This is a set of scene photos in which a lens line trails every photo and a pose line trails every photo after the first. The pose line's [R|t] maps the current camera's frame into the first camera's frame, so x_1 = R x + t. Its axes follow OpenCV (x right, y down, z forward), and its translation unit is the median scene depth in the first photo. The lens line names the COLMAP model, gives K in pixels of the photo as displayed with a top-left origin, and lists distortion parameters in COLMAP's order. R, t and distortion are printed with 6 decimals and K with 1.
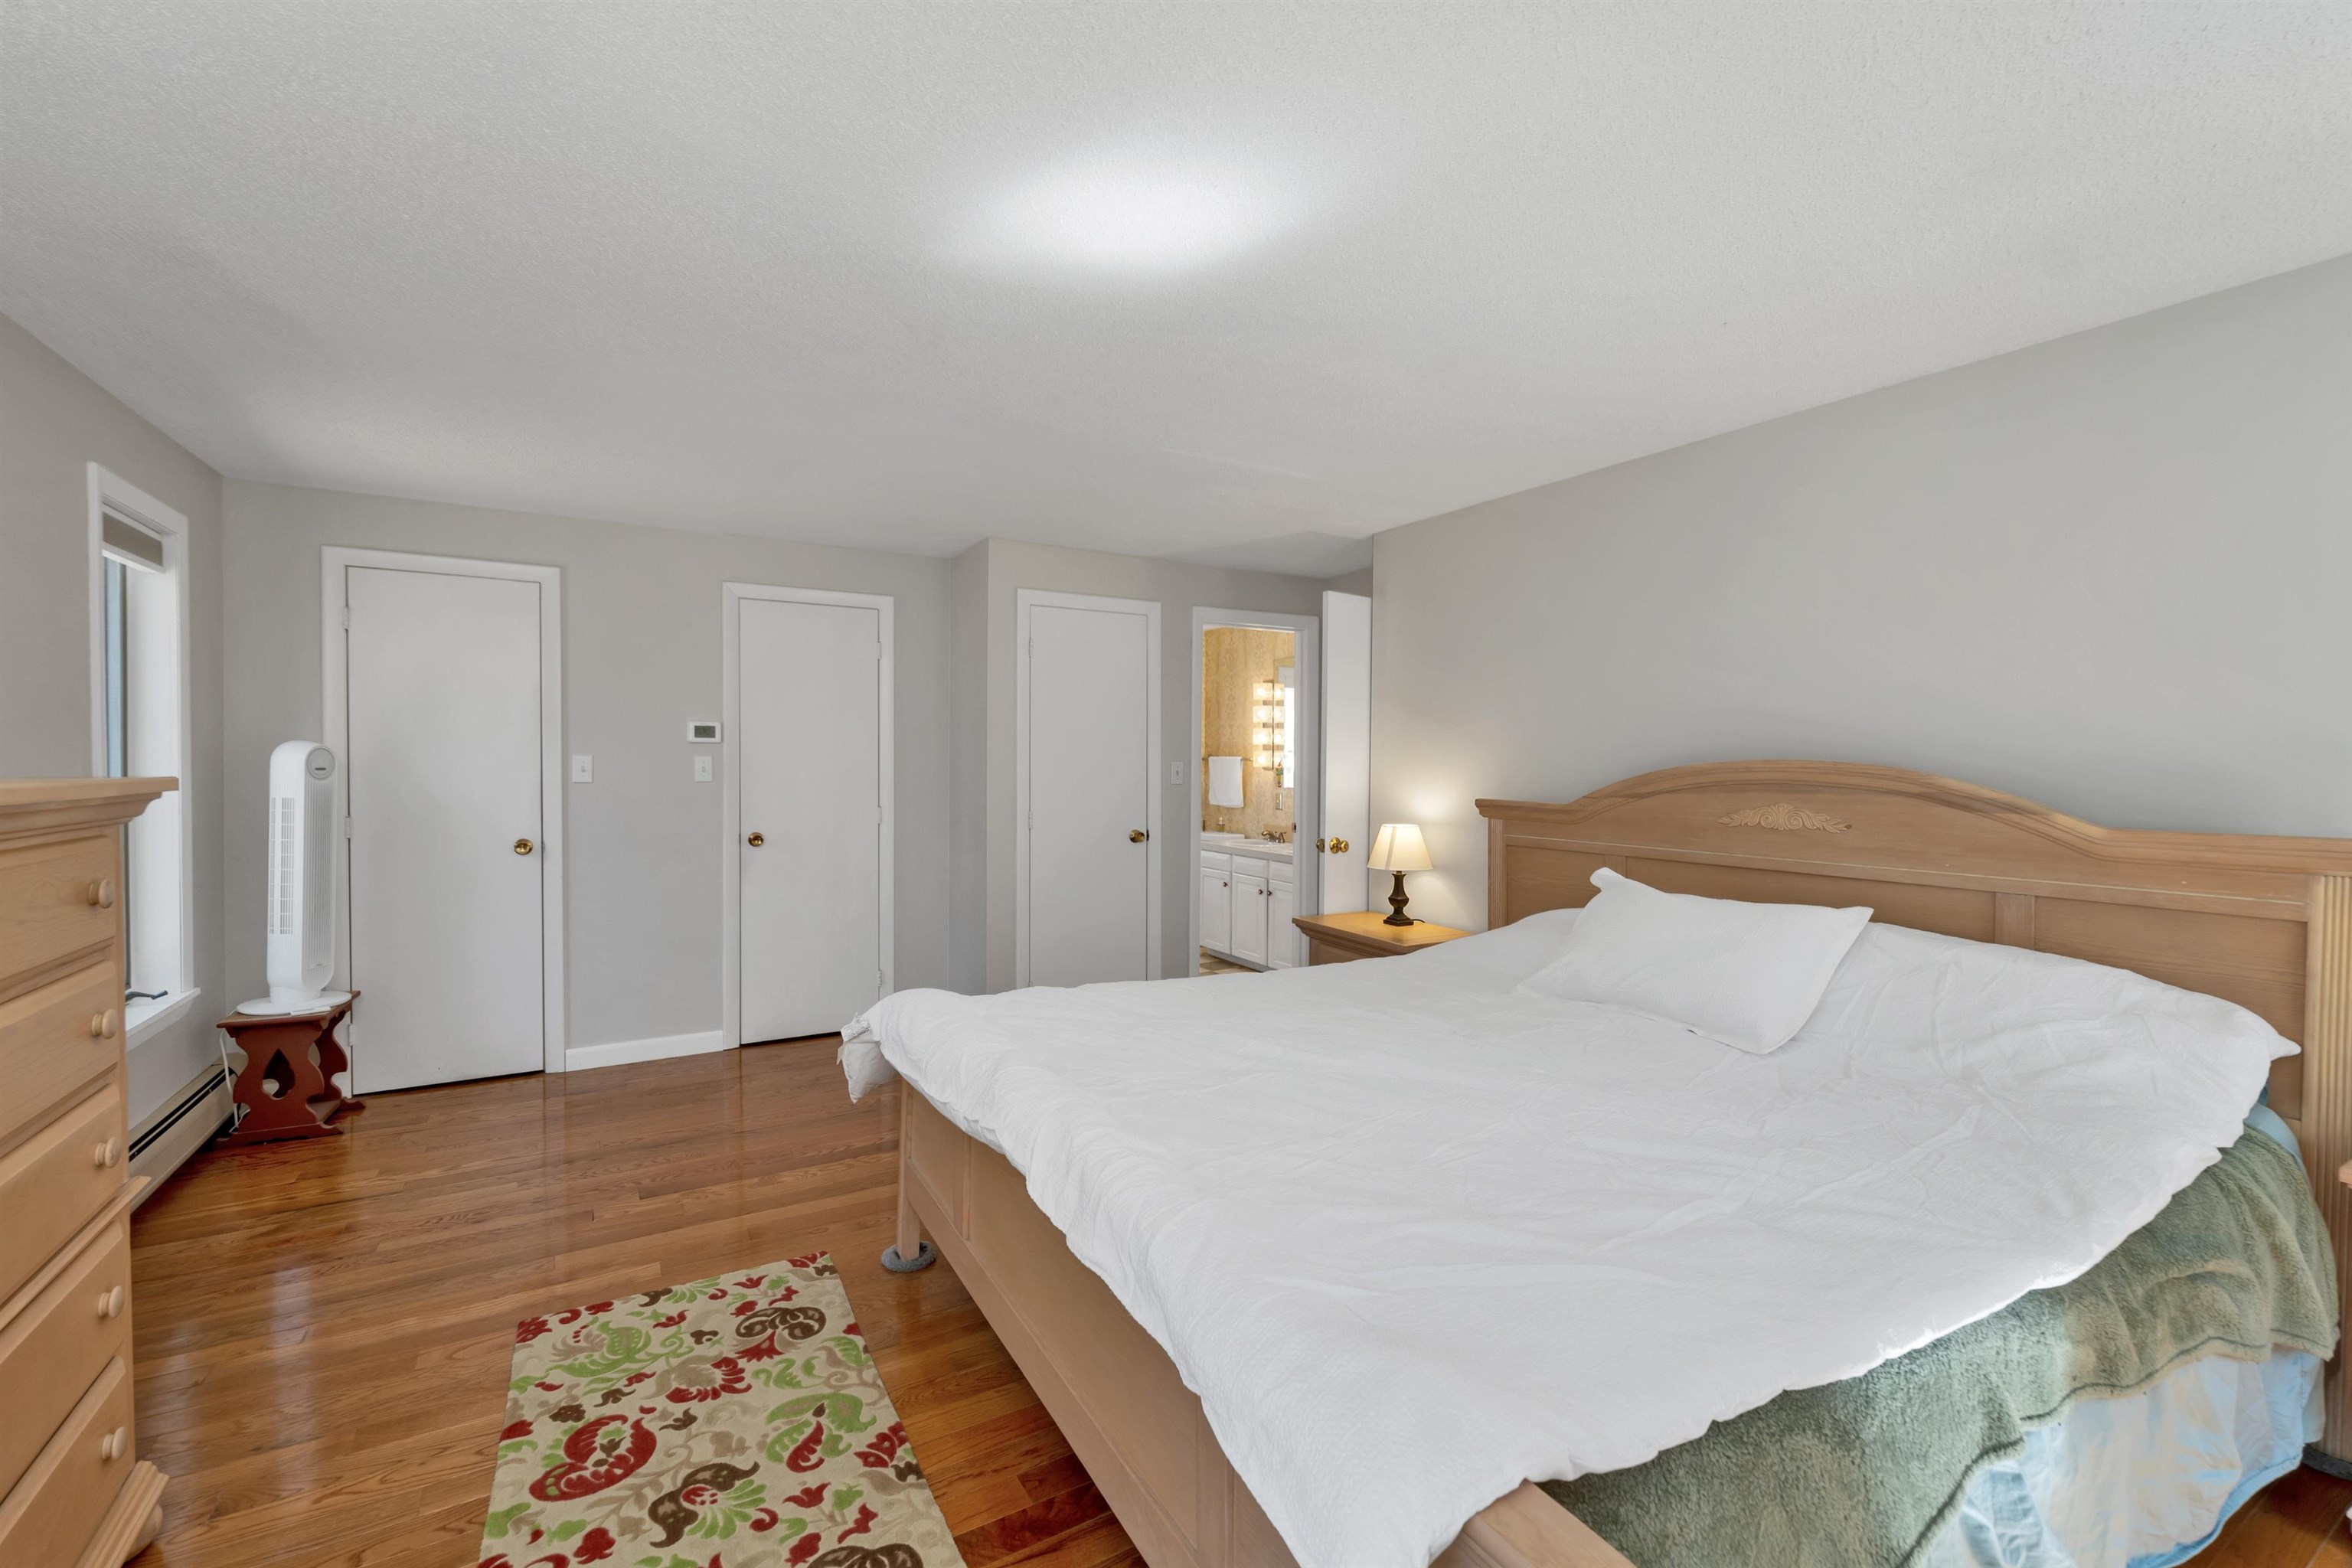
lens RADIAL K [[999.3, 0, 1168.6], [0, 999.3, 789.3], [0, 0, 1]] dist [0.001921, -0.000904]
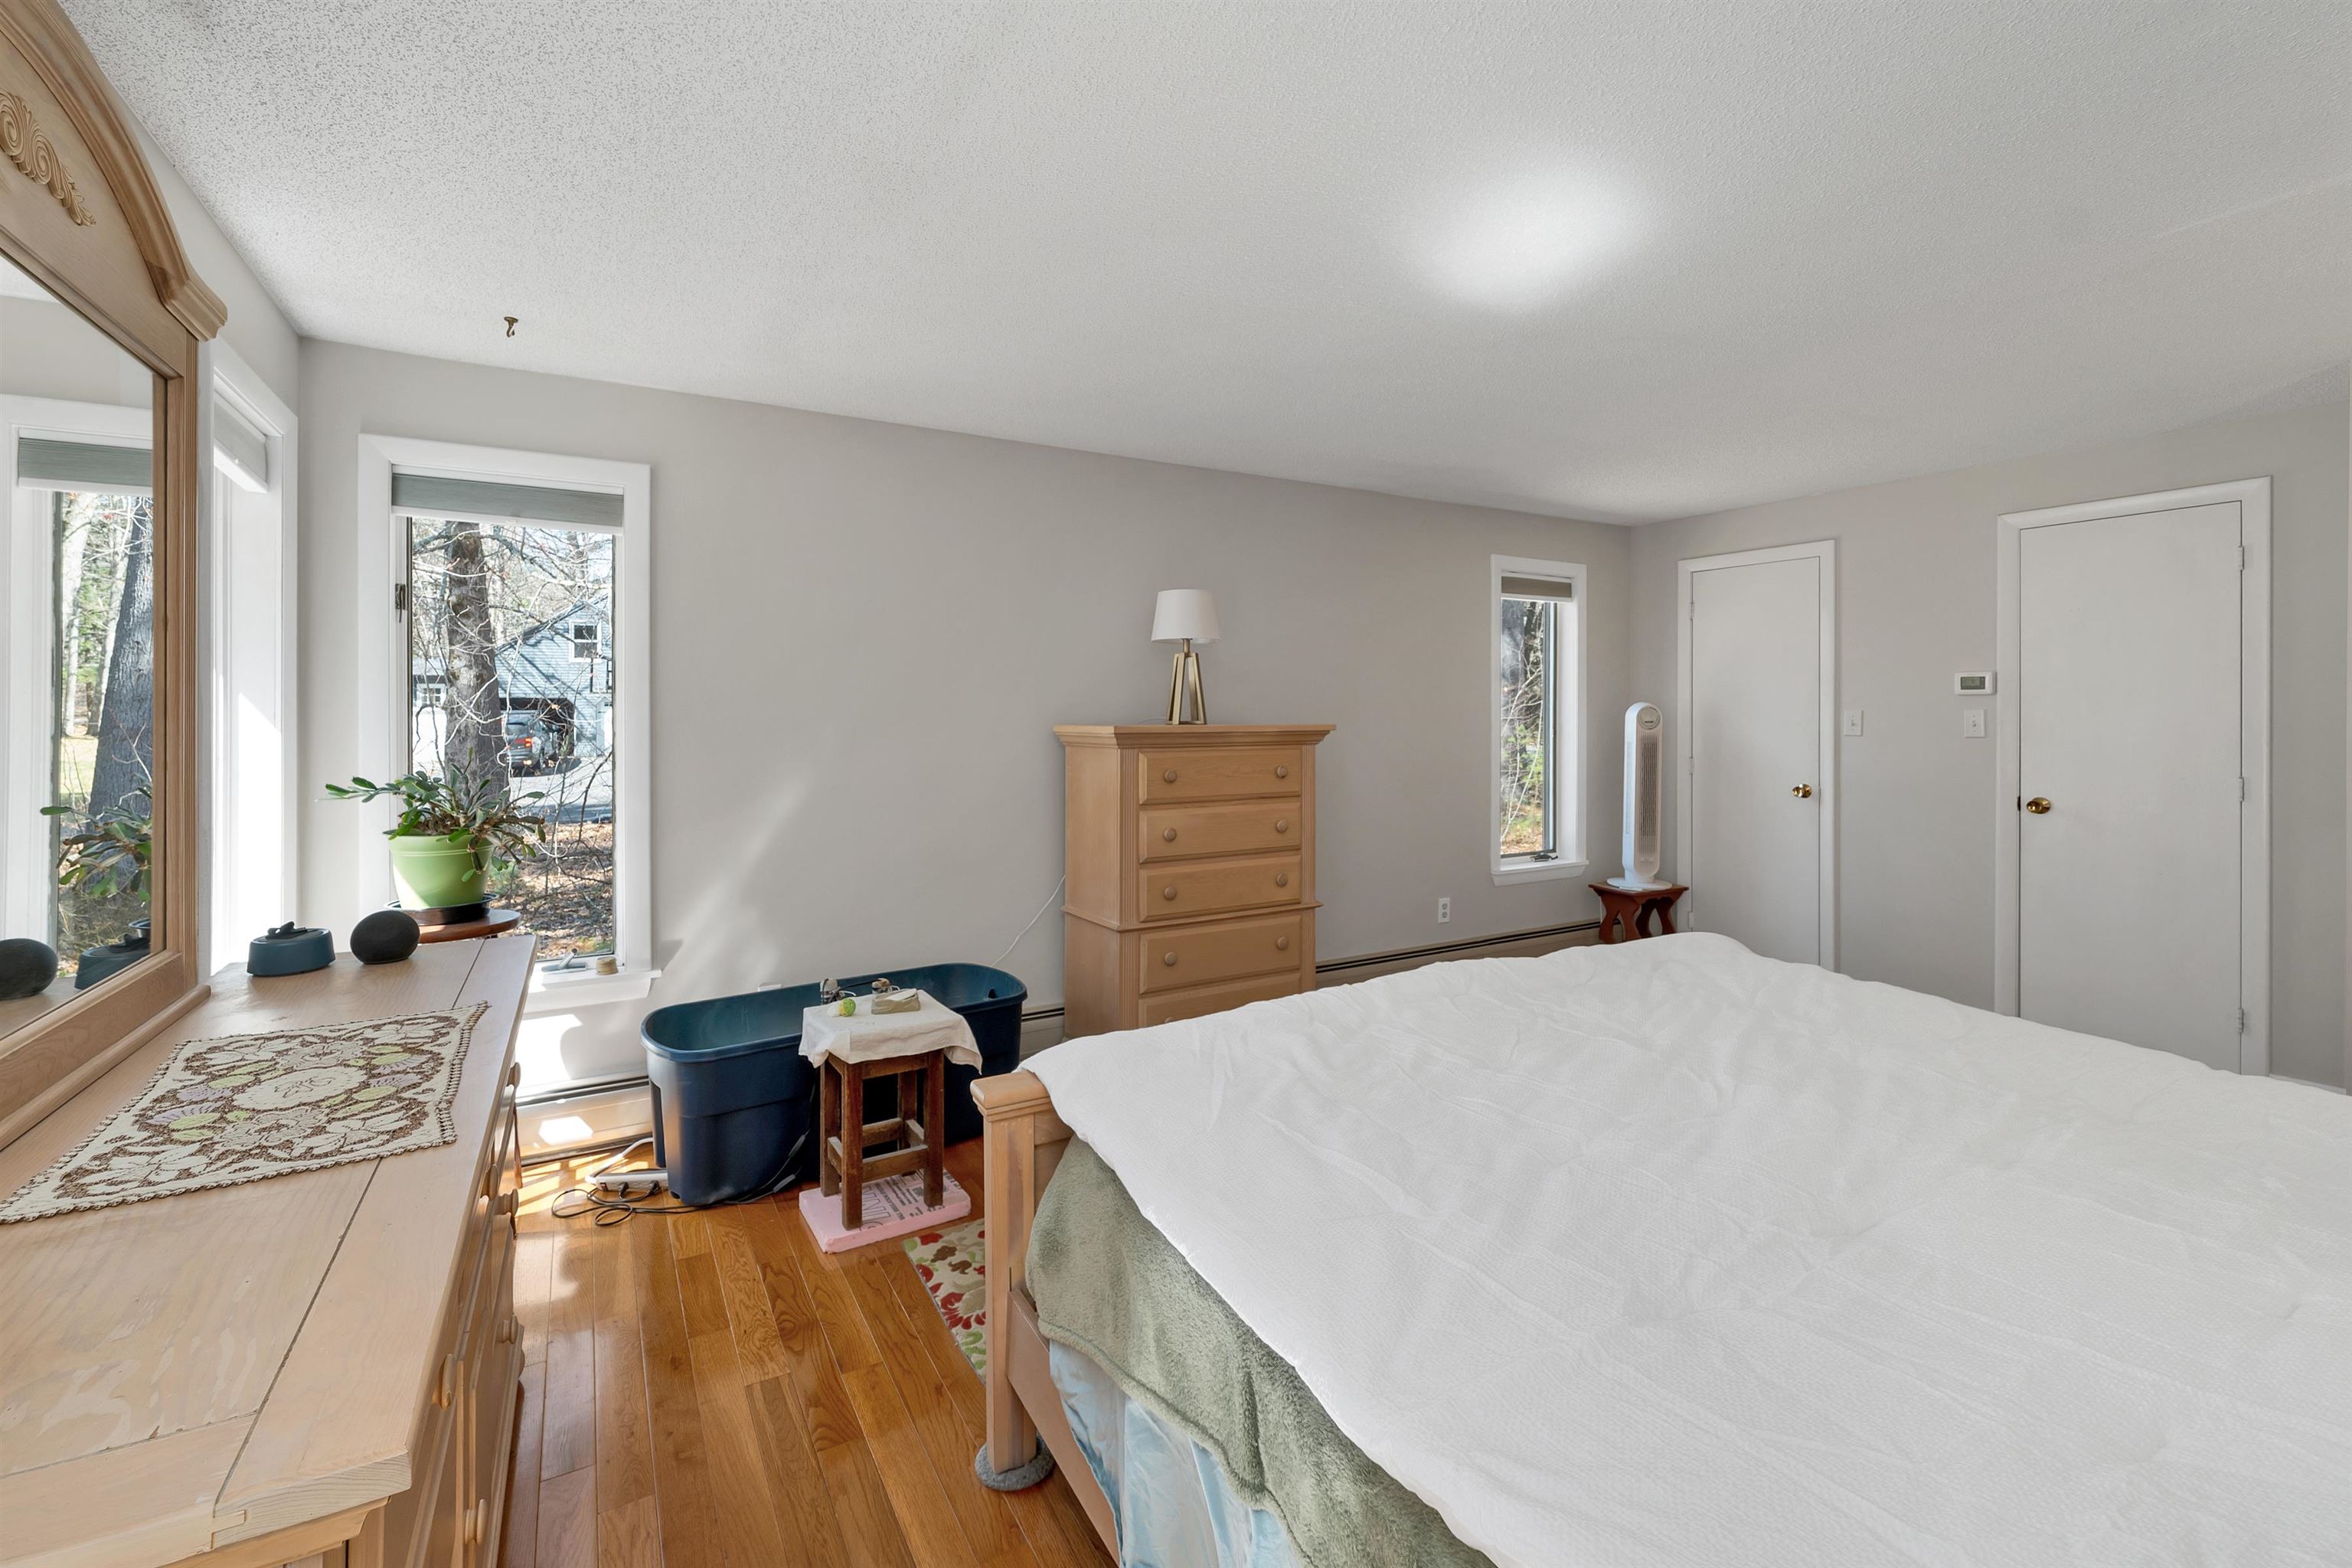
lens RADIAL K [[999.3, 0, 1179.7], [0, 999.3, 719.1], [0, 0, 1]] dist [0.001921, -0.000904]
pose [[0.008680, -0.006620, -0.999940, 0.597059], [-0.026486, 0.999626, -0.006848, 0.002386], [0.999612, 0.026544, 0.008502, 0.338283]]
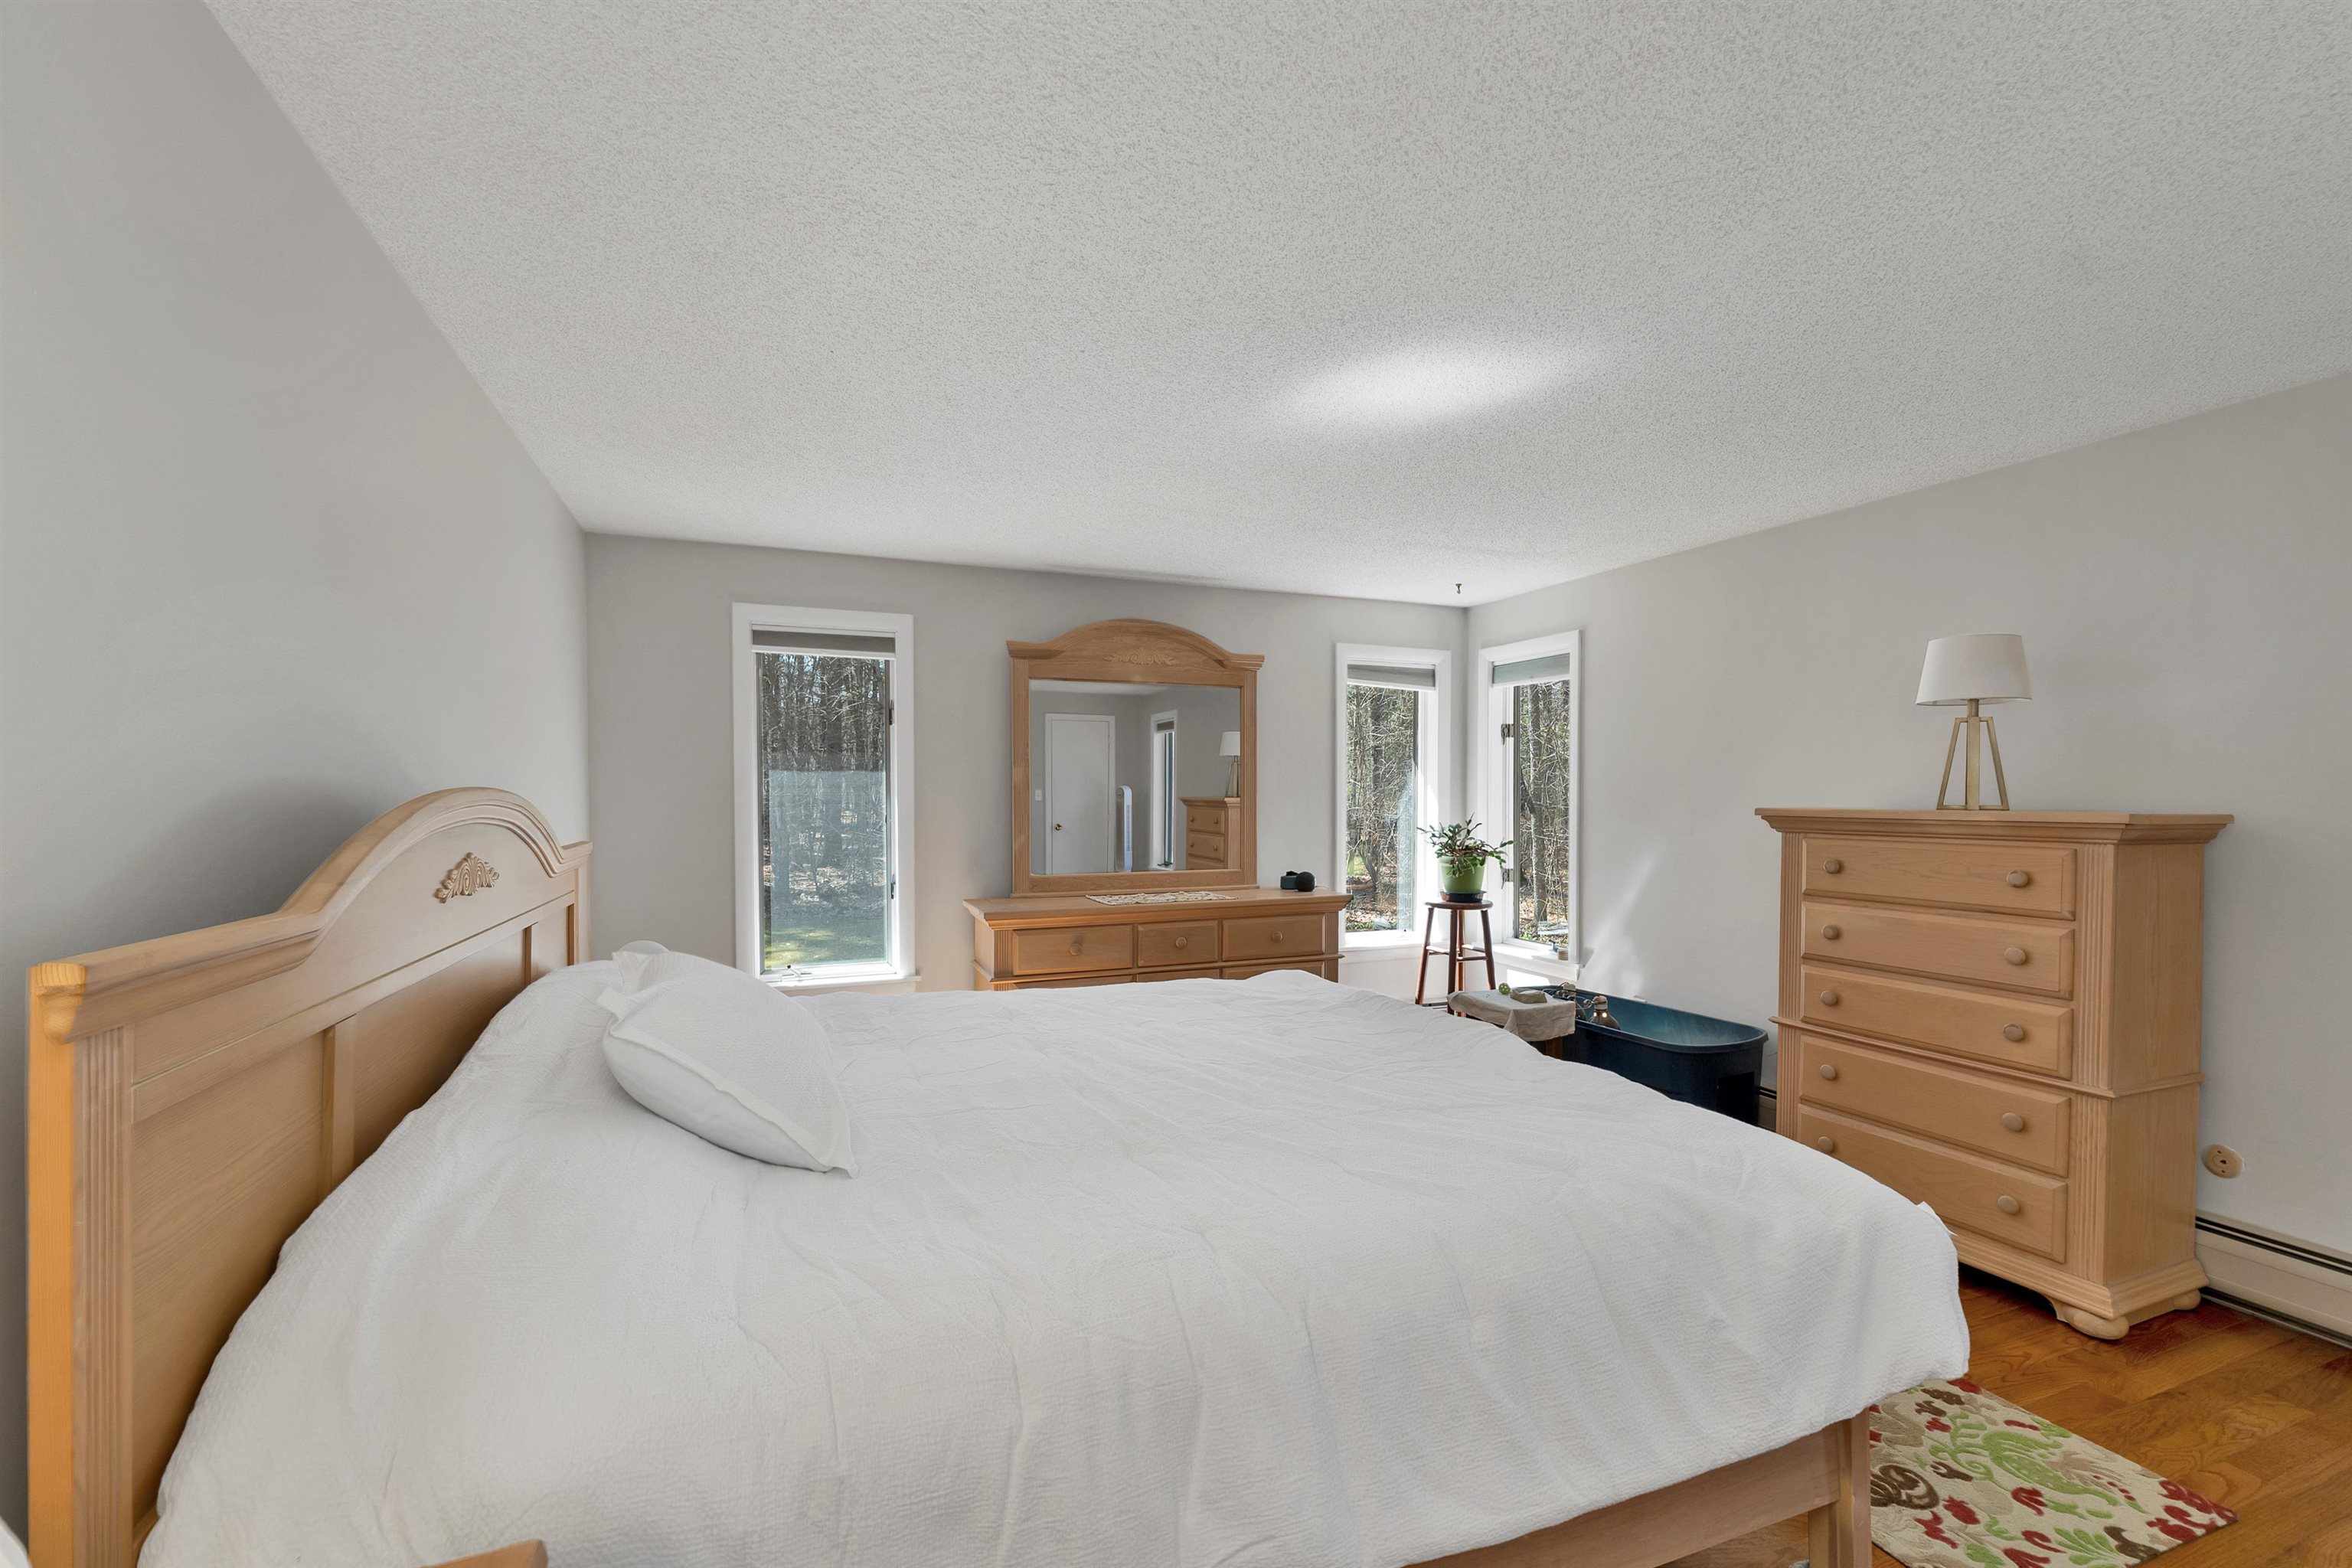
lens RADIAL K [[999.3, 0, 1187.1], [0, 999.3, 794.8], [0, 0, 1]] dist [0.001921, -0.000904]
pose [[-0.992664, -0.004998, 0.120800, 0.052216], [-0.001389, 0.999551, 0.029942, -0.035378], [-0.120896, 0.029555, -0.992225, 1.280754]]
